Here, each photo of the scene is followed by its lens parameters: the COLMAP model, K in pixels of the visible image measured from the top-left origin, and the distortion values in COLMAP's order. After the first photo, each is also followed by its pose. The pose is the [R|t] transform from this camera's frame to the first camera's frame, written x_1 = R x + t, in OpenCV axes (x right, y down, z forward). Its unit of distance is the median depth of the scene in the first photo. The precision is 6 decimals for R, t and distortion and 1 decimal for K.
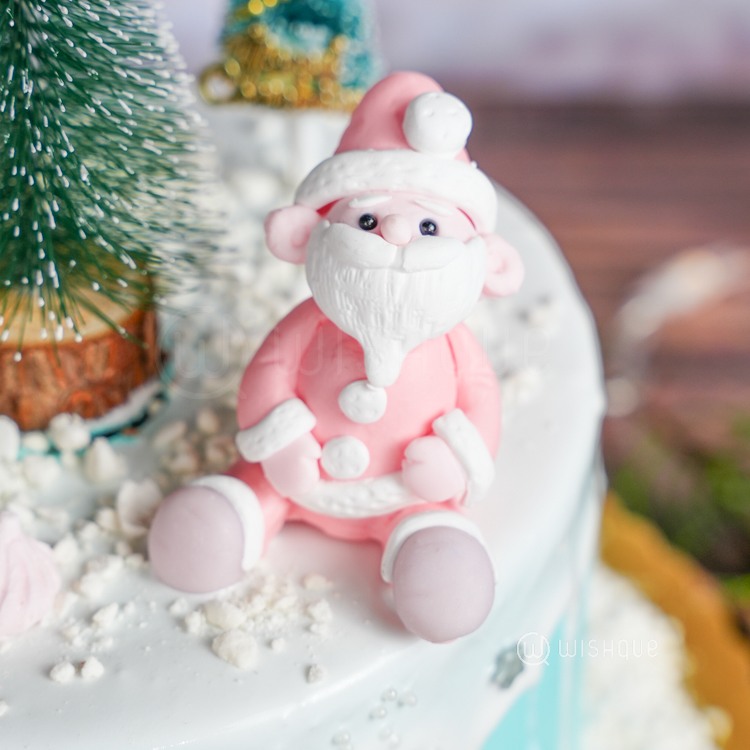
lens RADIAL K [[2340.5, 0, 398.7], [0, 2340.5, 318.2], [0, 0, 1]] dist [0.192988, 0.000000]
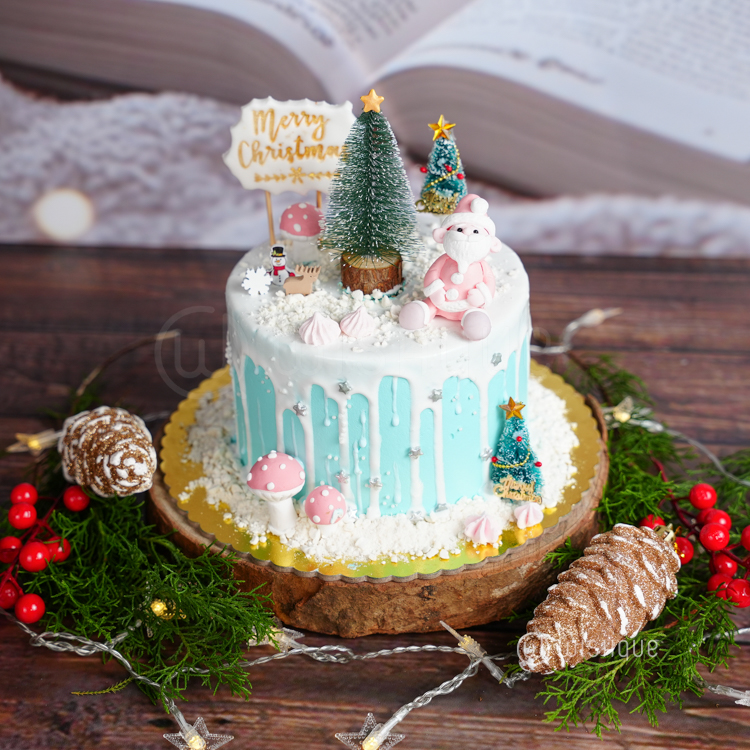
lens RADIAL K [[1591.3, 0, 376.8], [0, 1591.3, 378.1], [0, 0, 1]] dist [0.173727, 0.000000]
pose [[0.995327, 0.024399, -0.093428, 0.097264], [-0.032622, 0.995629, -0.087518, 0.415666], [0.090884, 0.090157, 0.991772, -1.507292]]
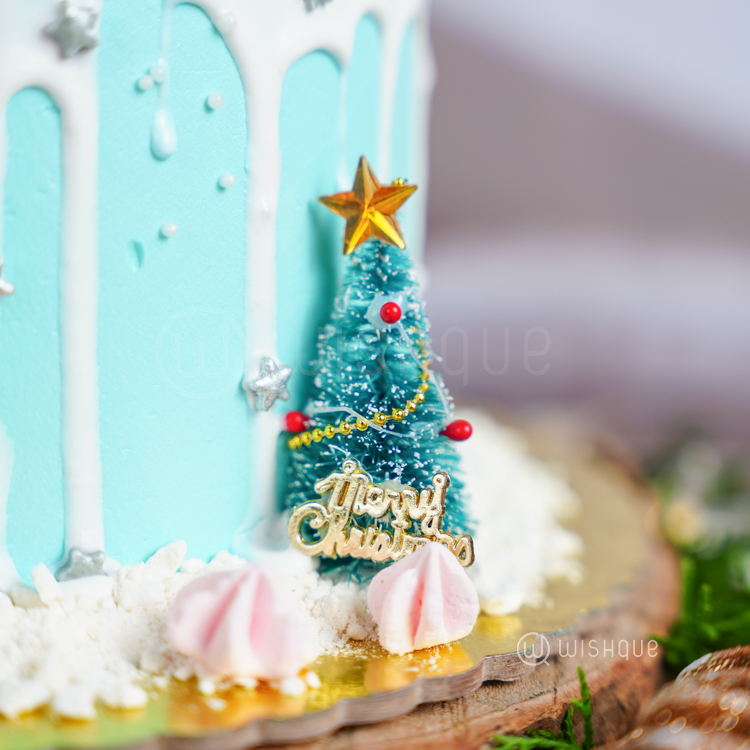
lens RADIAL K [[2109.6, 0, 373.7], [0, 2109.6, 369.0], [0, 0, 1]] dist [0.277463, 0.000000]
pose [[0.999133, 0.041318, 0.005084, 0.076532], [-0.034905, 0.898028, -0.438551, 0.707233], [-0.022685, 0.437993, 0.898692, 0.291169]]
